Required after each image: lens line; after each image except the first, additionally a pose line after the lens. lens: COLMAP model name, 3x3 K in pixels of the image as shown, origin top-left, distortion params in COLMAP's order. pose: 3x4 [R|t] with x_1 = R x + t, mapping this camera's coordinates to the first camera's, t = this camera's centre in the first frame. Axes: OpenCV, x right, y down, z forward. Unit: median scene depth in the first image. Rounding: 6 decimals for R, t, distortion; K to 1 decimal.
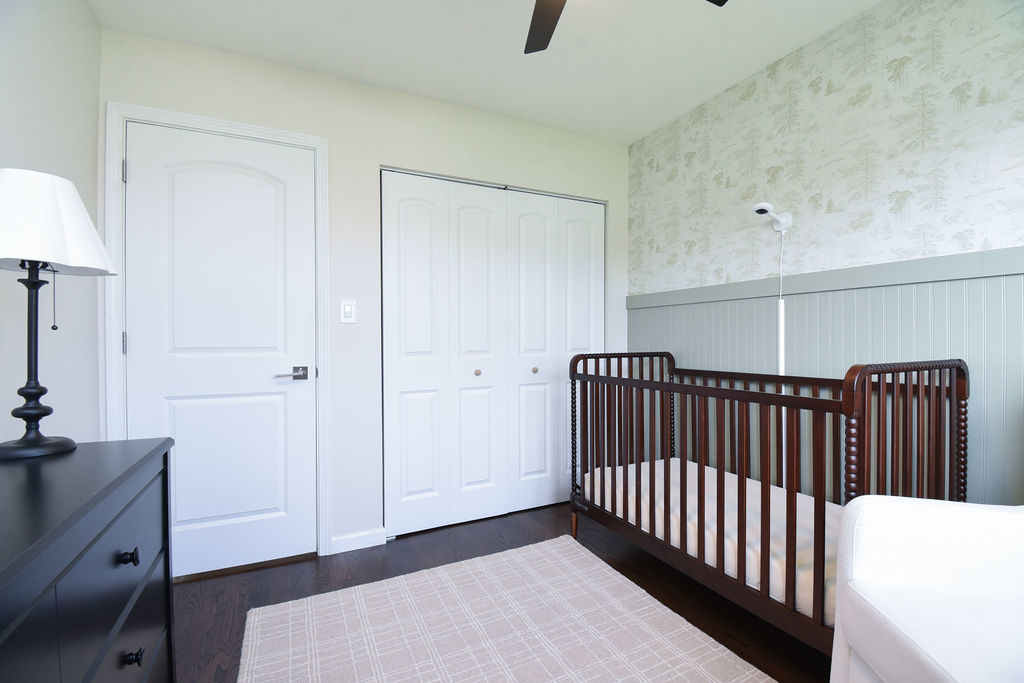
lens RADIAL K [[447.9, 0, 510.5], [0, 447.9, 342.7], [0, 0, 1]] dist [0.018500, -0.024279]
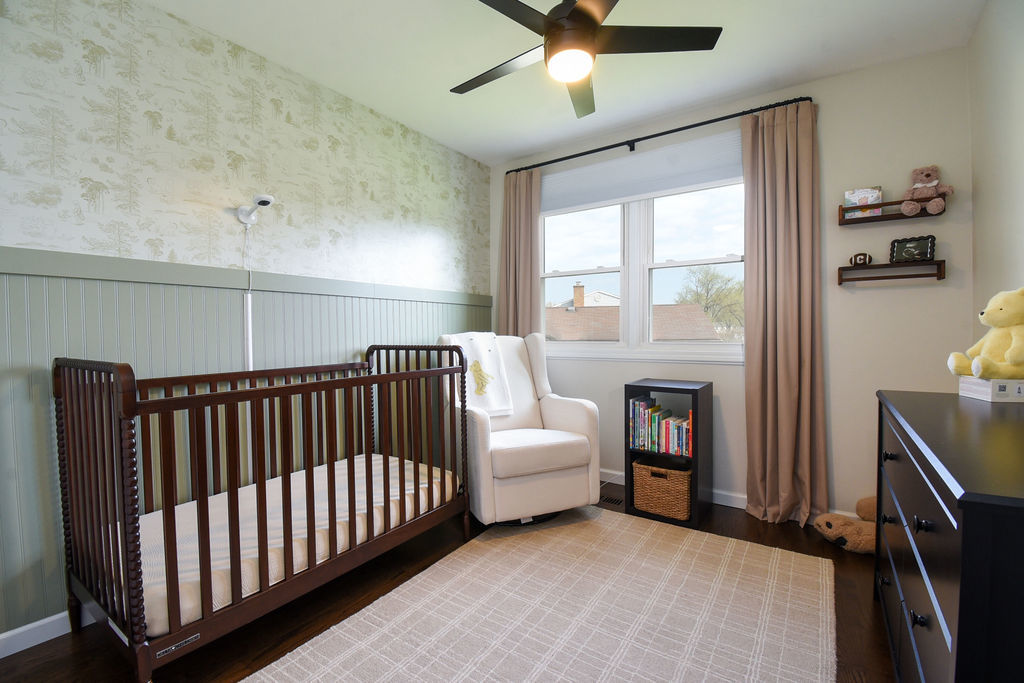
lens RADIAL K [[447.9, 0, 510.5], [0, 447.9, 342.7], [0, 0, 1]] dist [0.018500, -0.024279]
pose [[-0.485216, -0.009966, 0.874338, -0.520261], [0.019416, 0.999566, 0.022168, 0.000185], [-0.874179, 0.027732, -0.484812, 0.945270]]
